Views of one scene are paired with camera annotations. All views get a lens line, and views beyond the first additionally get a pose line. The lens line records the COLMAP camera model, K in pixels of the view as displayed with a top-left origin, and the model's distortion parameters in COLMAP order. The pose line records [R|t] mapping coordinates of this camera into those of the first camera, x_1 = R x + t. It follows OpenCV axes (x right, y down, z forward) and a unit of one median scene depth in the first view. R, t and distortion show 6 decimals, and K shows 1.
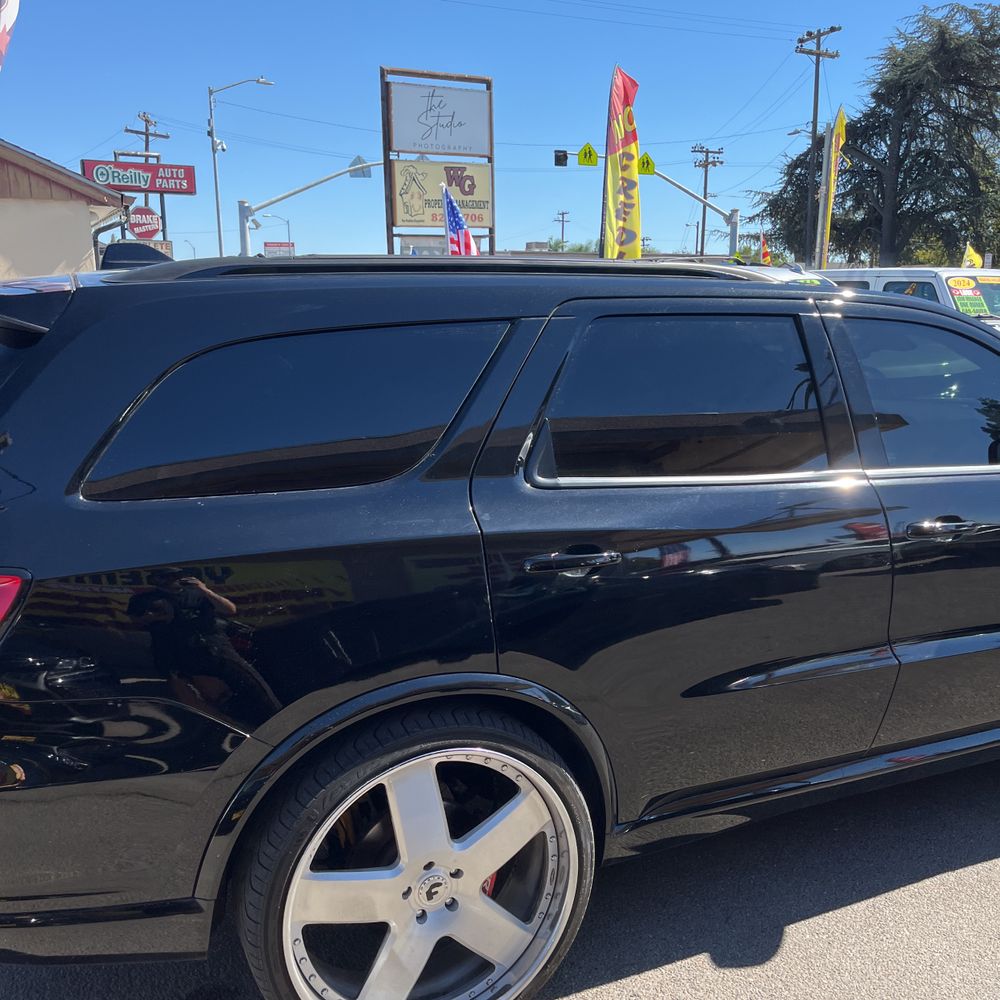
lens RADIAL K [[1032.3, 0, 506.2], [0, 1032.3, 520.9], [0, 0, 1]] dist [0.019218, 0.000000]
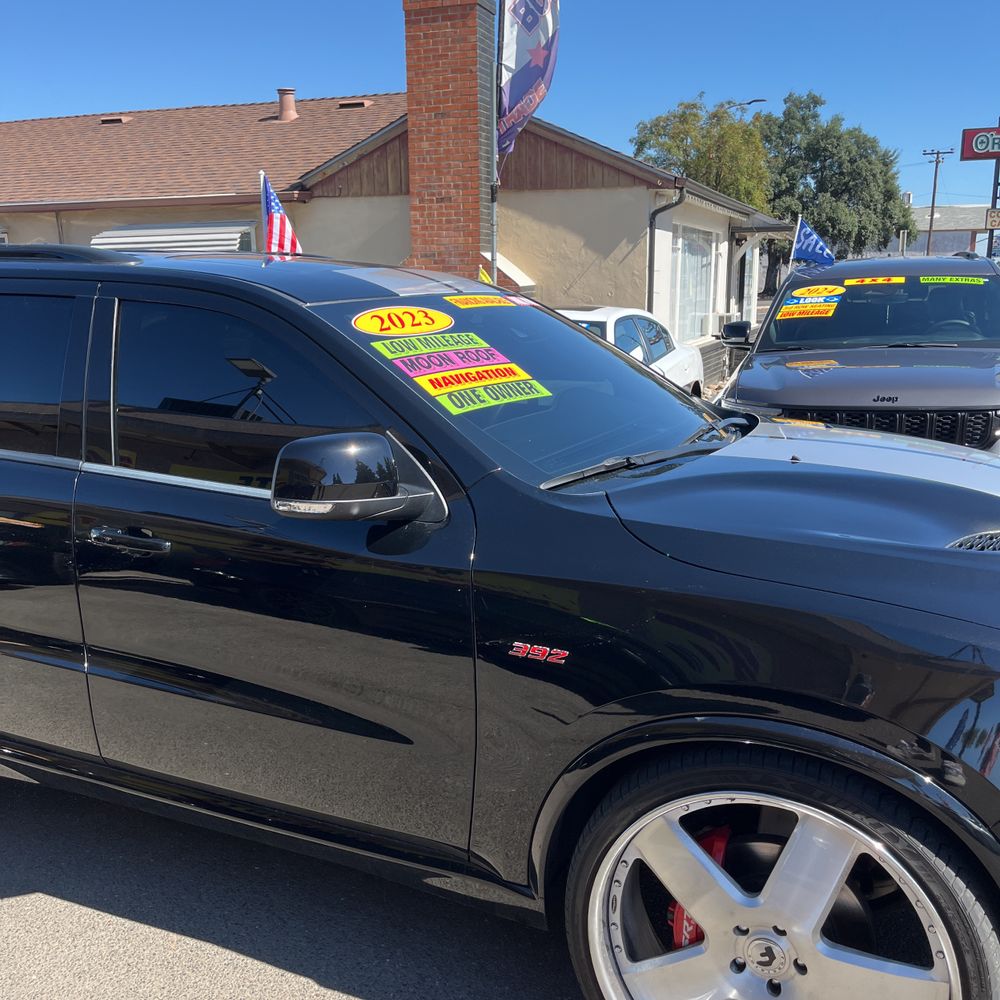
lens RADIAL K [[1032.3, 0, 505.3], [0, 1032.3, 501.6], [0, 0, 1]] dist [0.019218, 0.000000]
pose [[0.651603, 0.160004, -0.741493, 0.193922], [-0.154396, 0.985014, 0.076873, -0.021379], [0.742681, 0.064393, 0.666542, 0.096759]]
